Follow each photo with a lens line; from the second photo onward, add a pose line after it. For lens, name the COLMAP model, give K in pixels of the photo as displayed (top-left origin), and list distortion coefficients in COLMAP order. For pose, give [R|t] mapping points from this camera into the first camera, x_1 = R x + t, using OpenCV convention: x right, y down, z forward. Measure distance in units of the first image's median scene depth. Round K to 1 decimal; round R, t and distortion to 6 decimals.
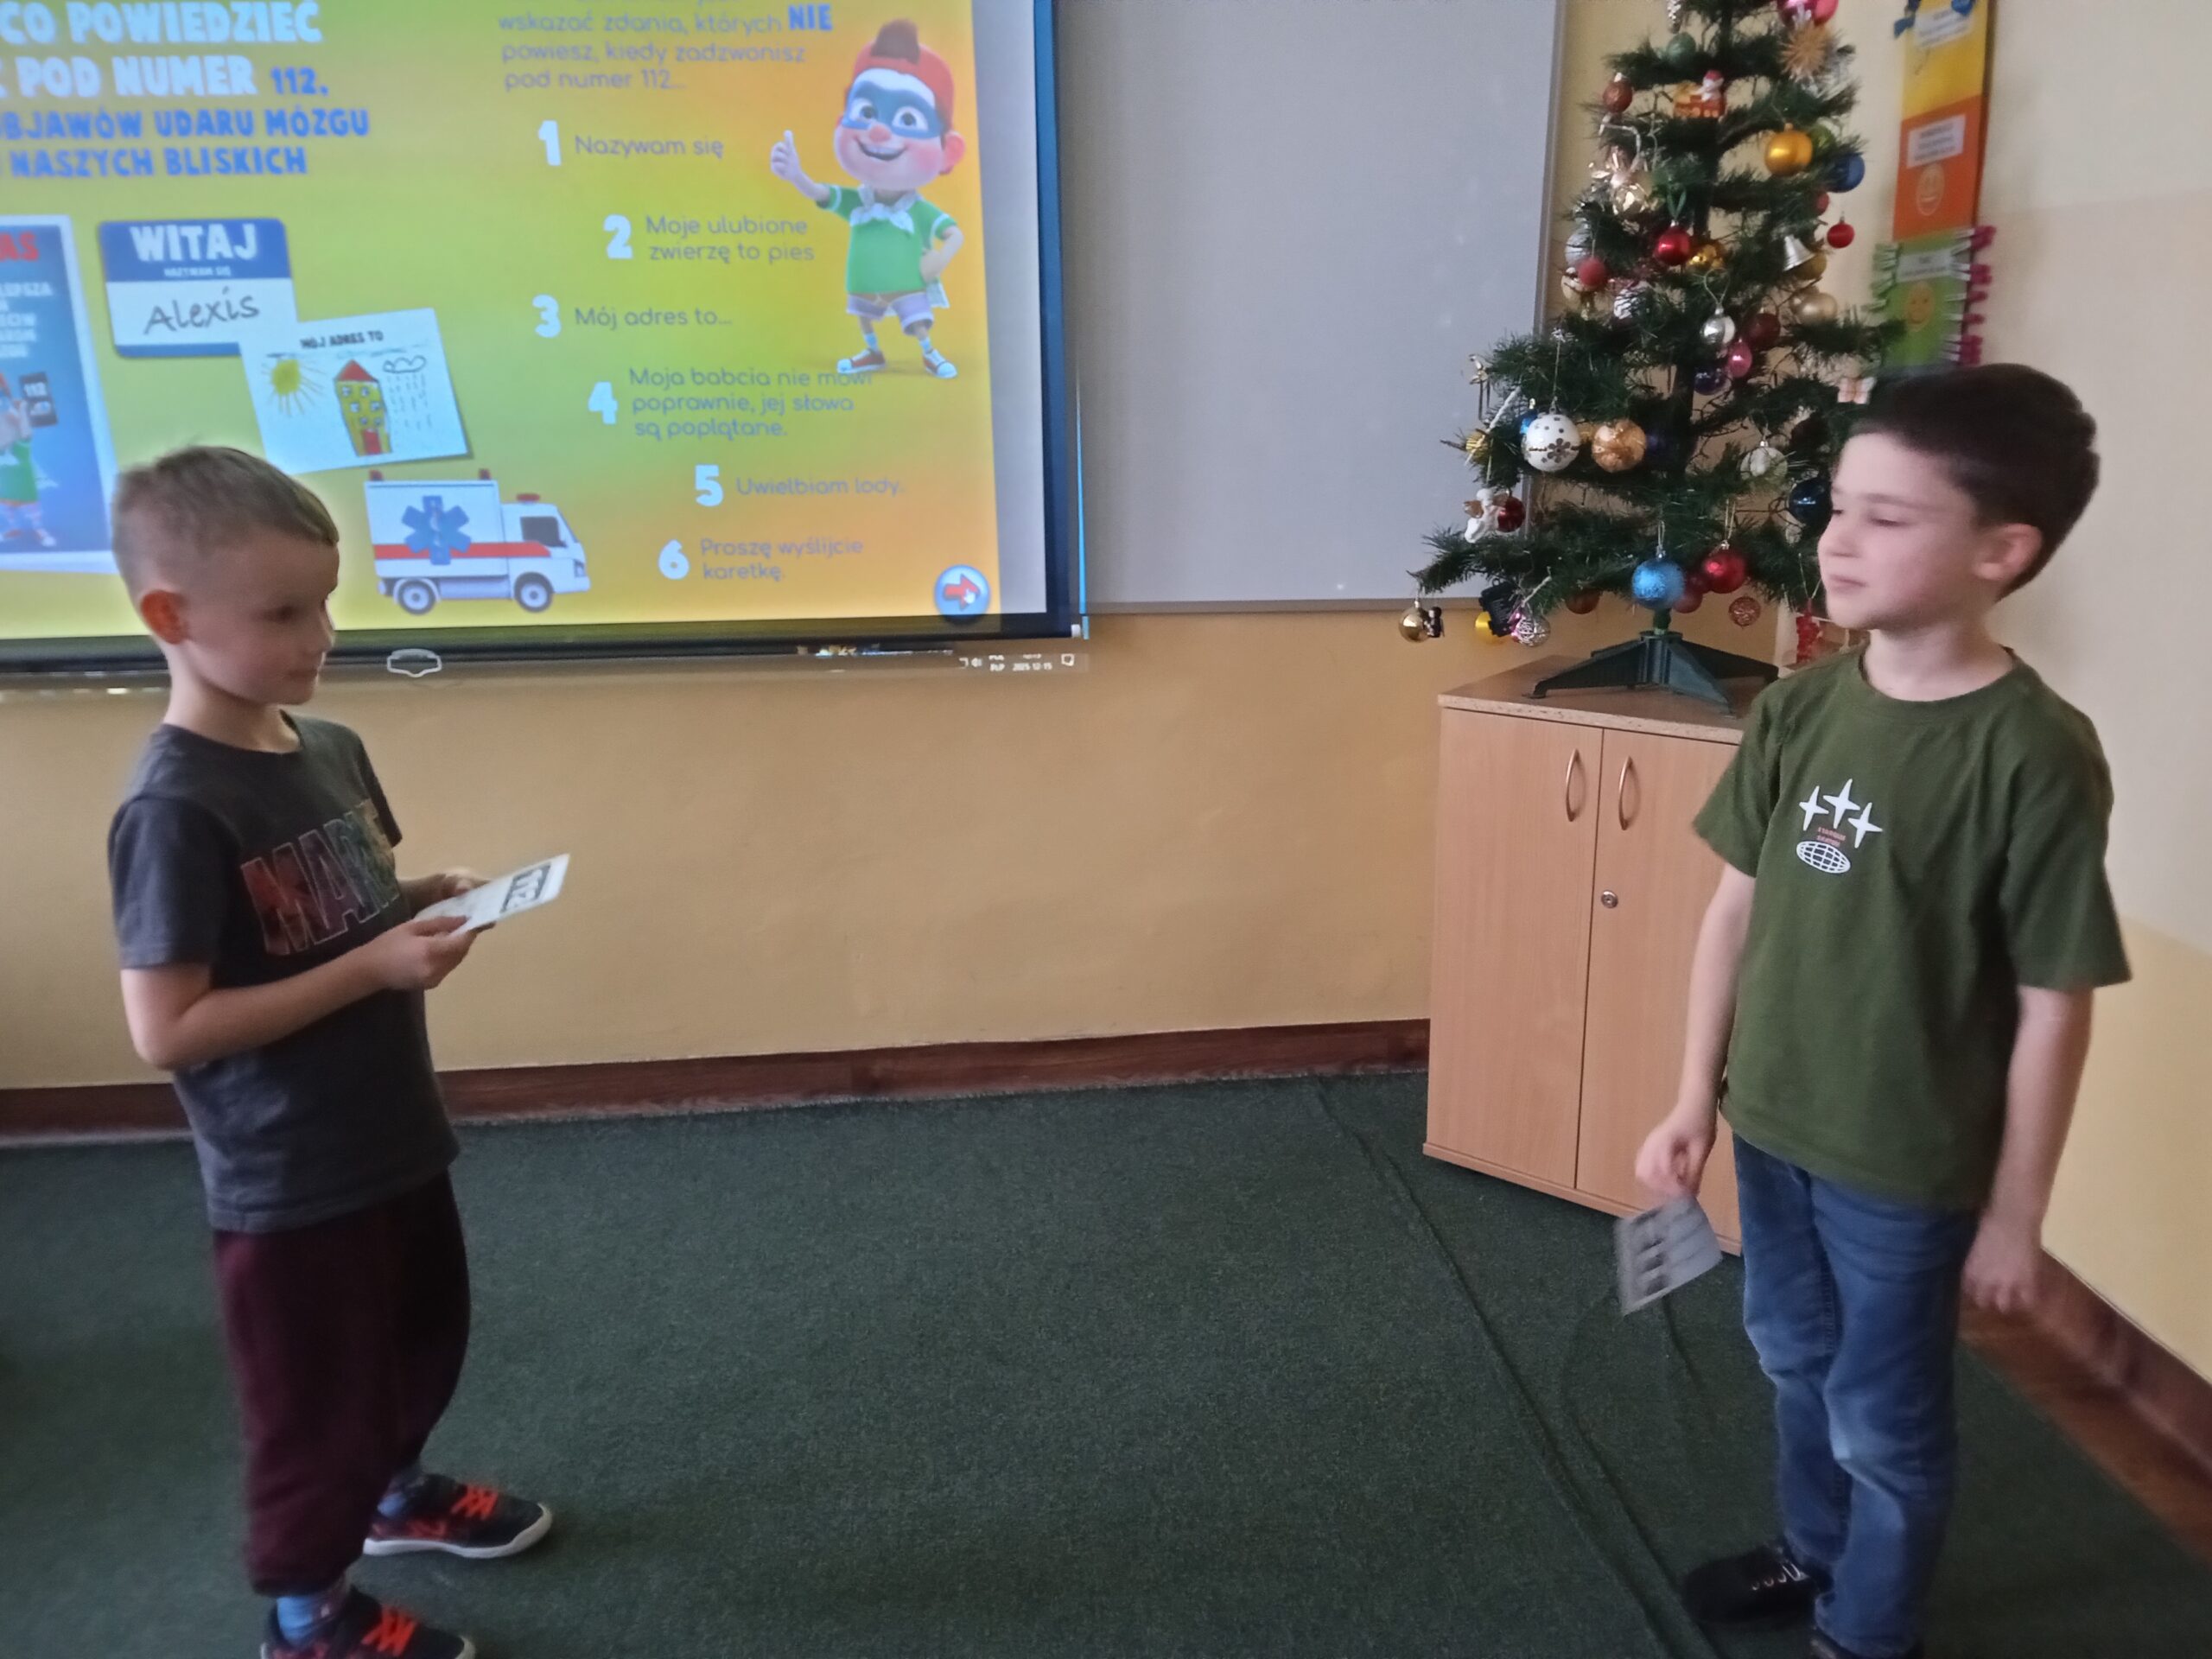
lens RADIAL K [[1638.3, 0, 1124.2], [0, 1638.3, 816.4], [0, 0, 1]] dist [0.031813, -0.056090]
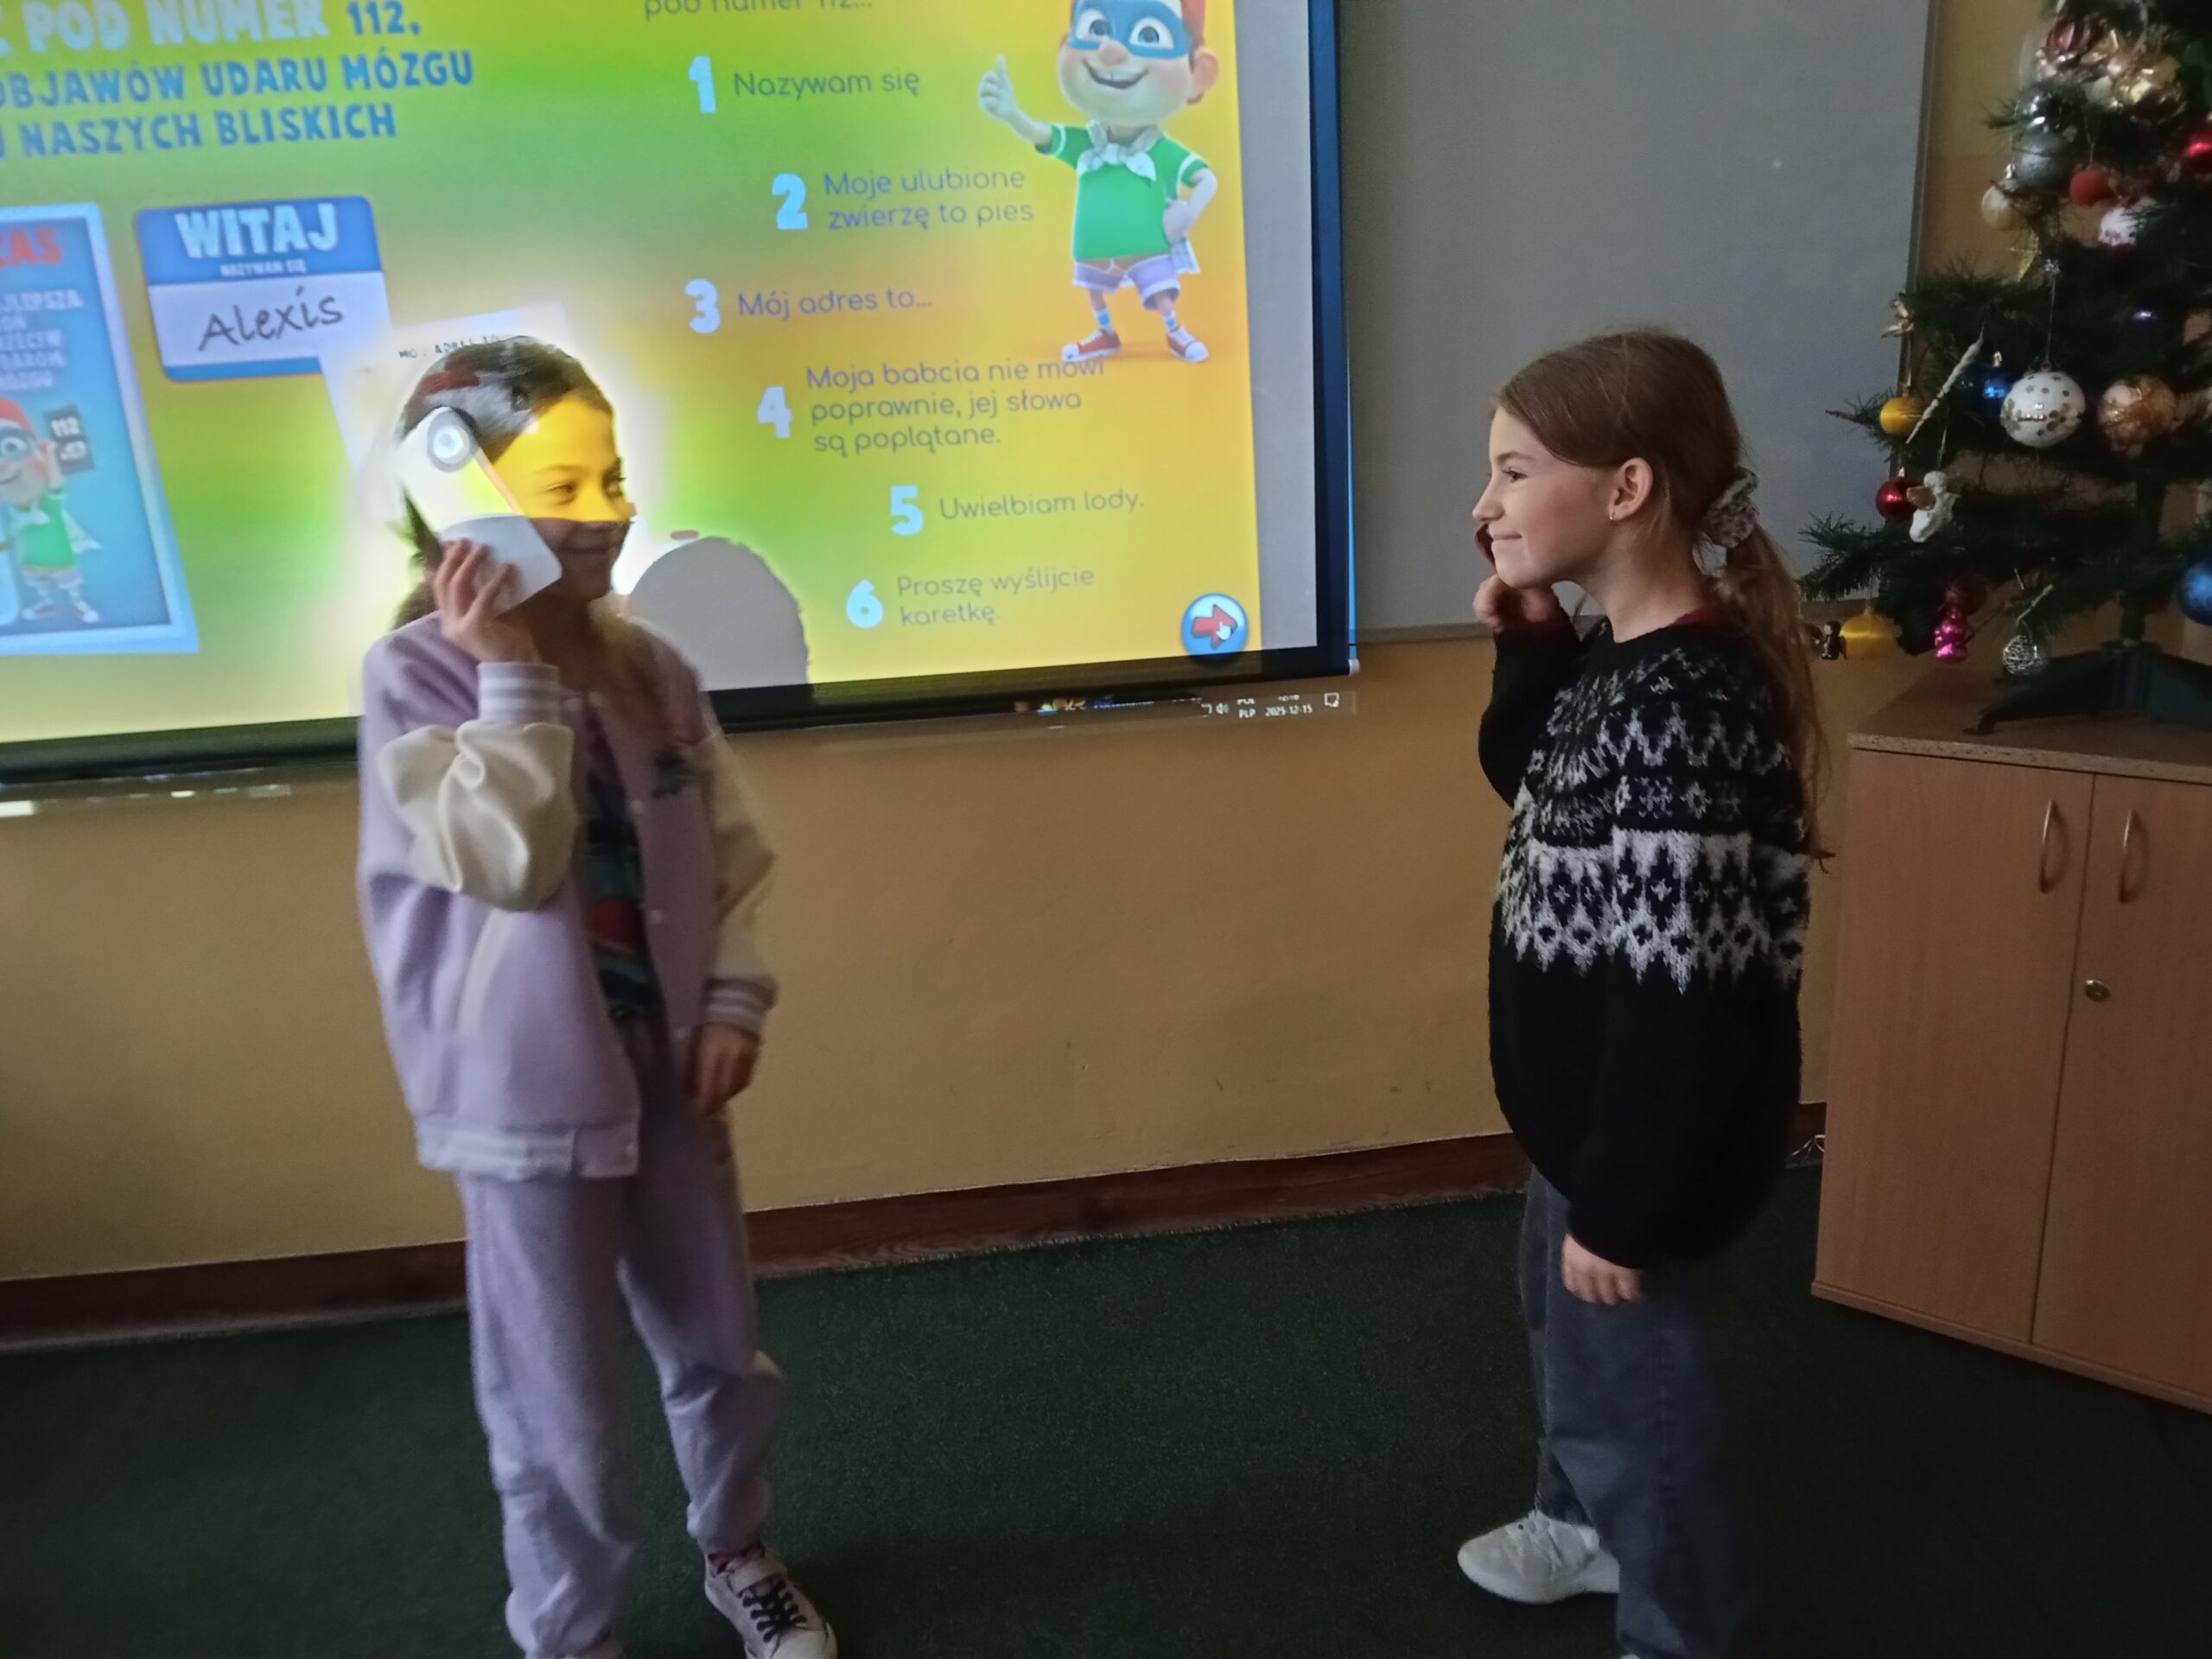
lens RADIAL K [[1638.3, 0, 1124.2], [0, 1638.3, 814.2], [0, 0, 1]] dist [0.031813, -0.056090]
pose [[0.999042, -0.042641, -0.009851, -0.150191], [0.042747, 0.999028, 0.010775, -0.059044], [0.009382, -0.011186, 0.999893, 0.205937]]
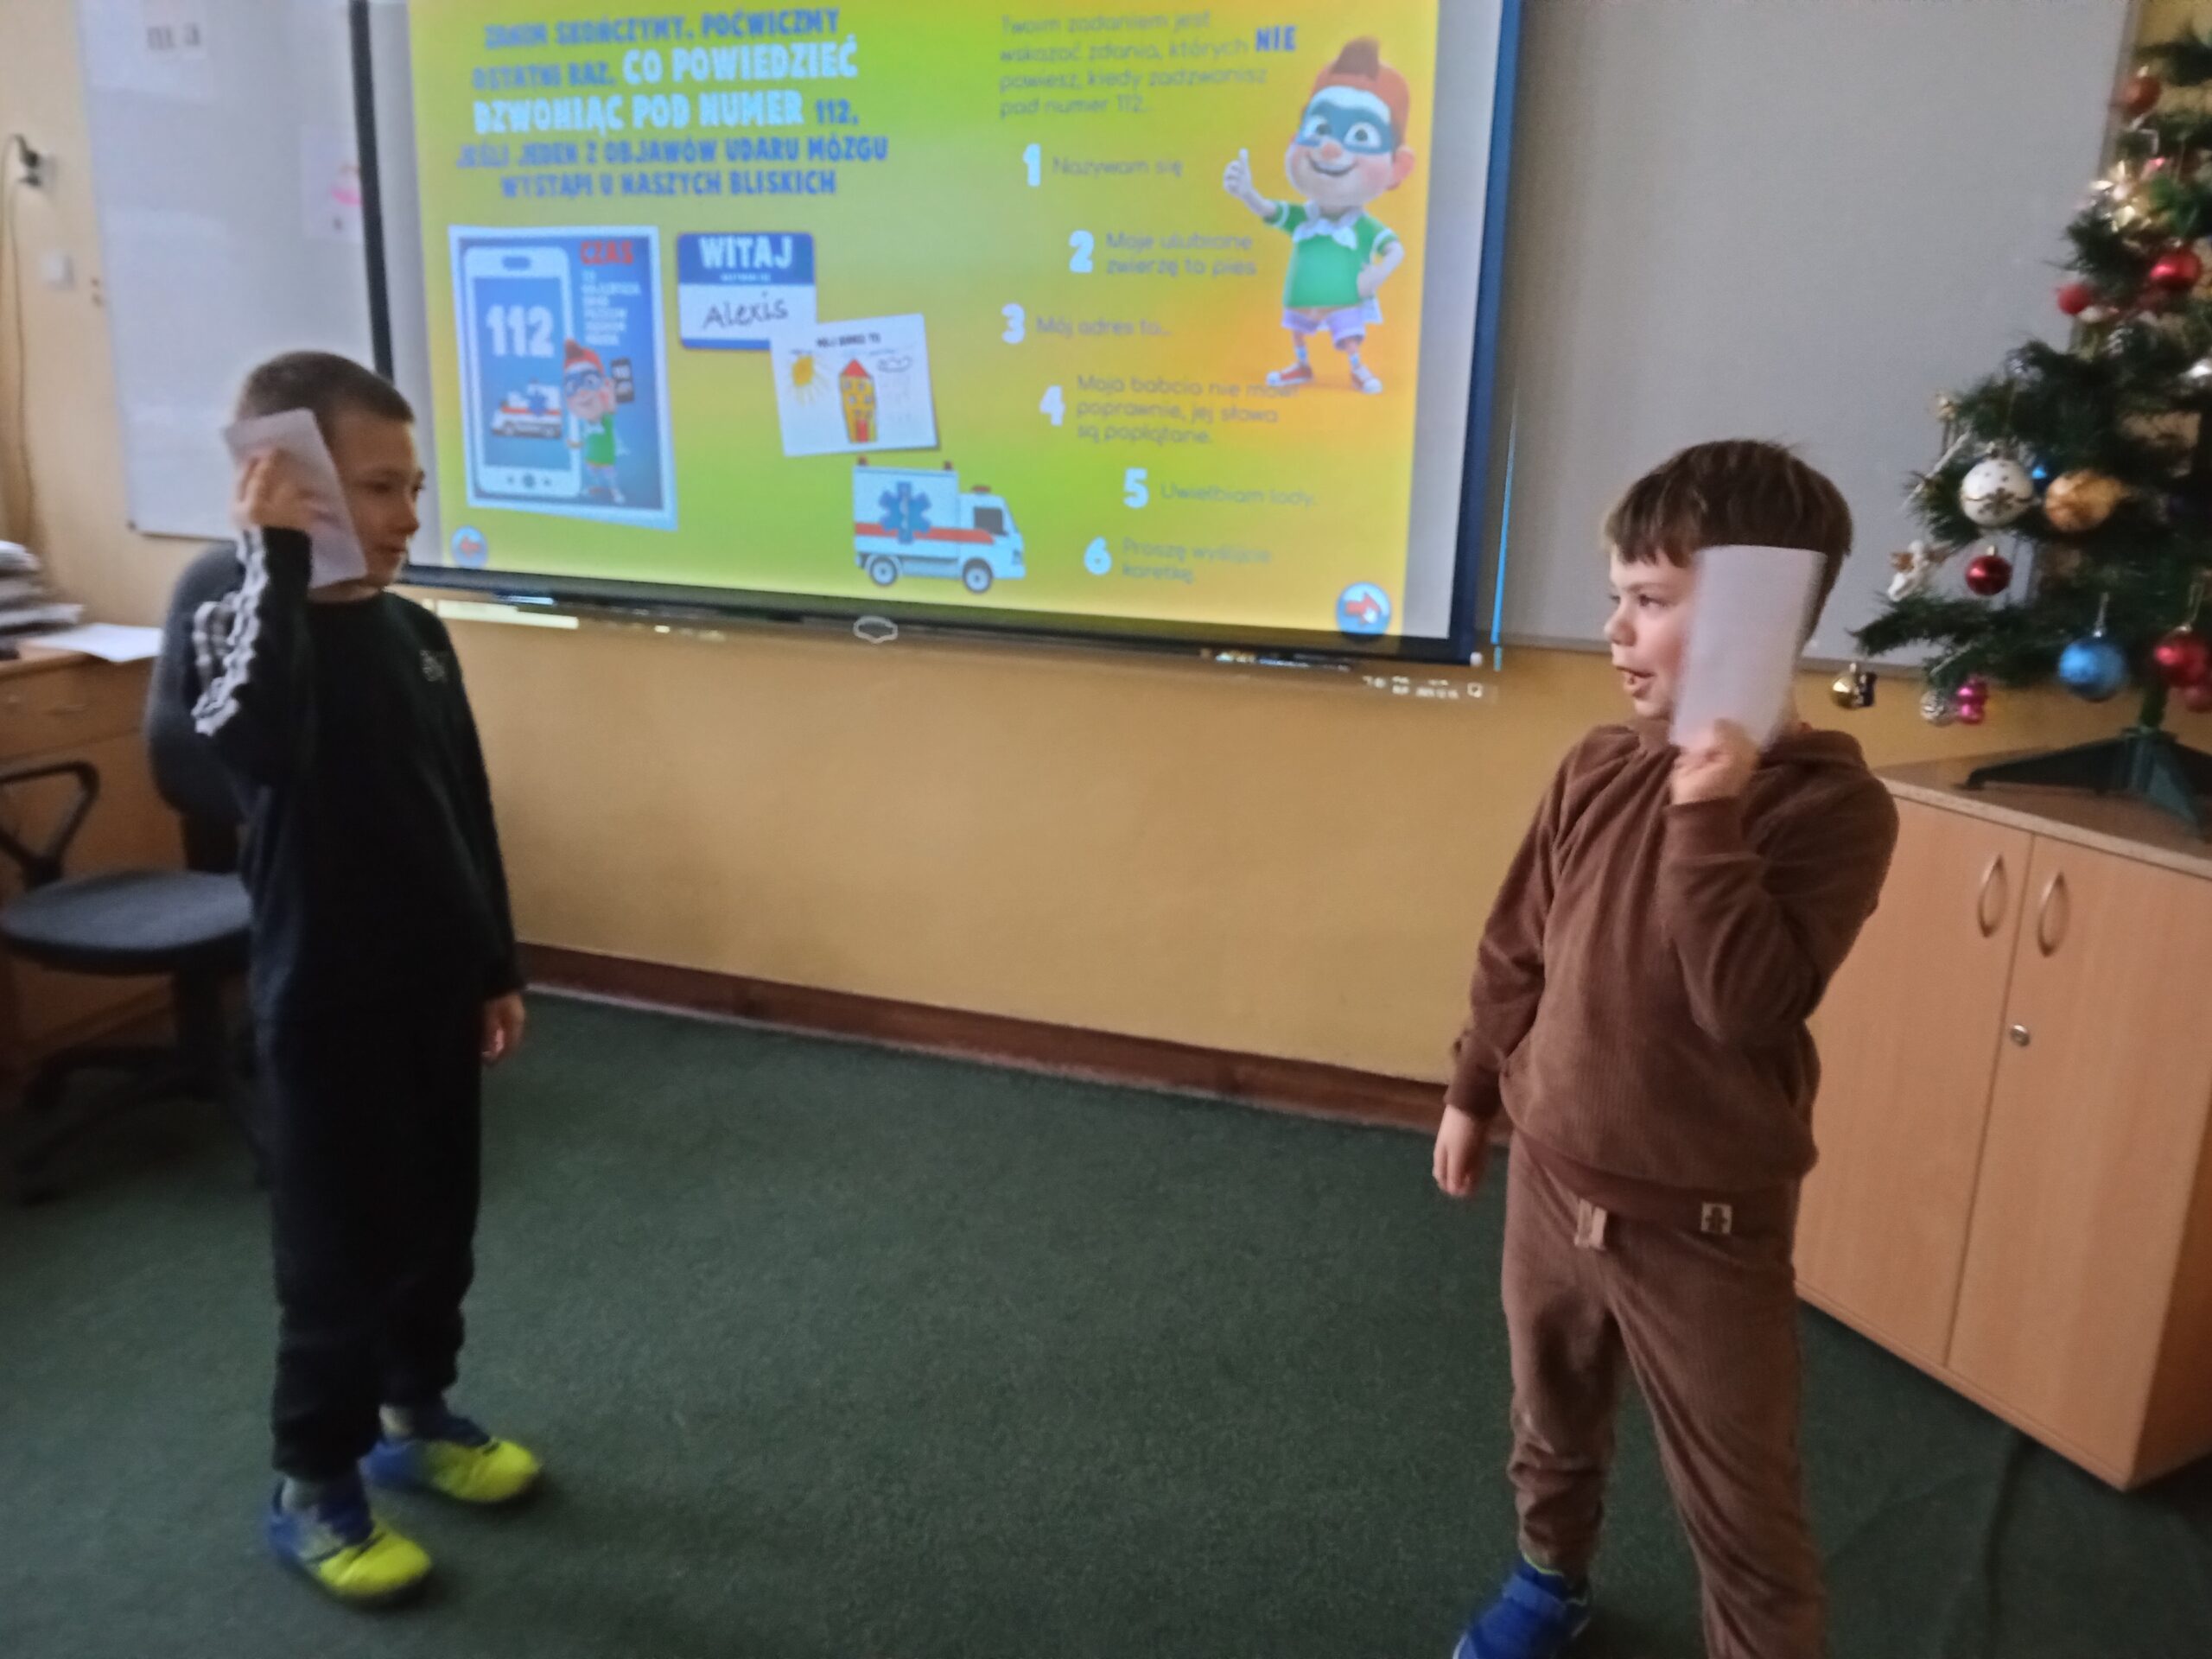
lens RADIAL K [[1638.3, 0, 1106.9], [0, 1638.3, 821.4], [0, 0, 1]] dist [0.031813, -0.056090]
pose [[0.911263, 0.139636, -0.387430, 0.173471], [-0.145000, 0.989310, 0.015511, -0.003580], [0.385454, 0.042043, 0.921769, 0.034563]]
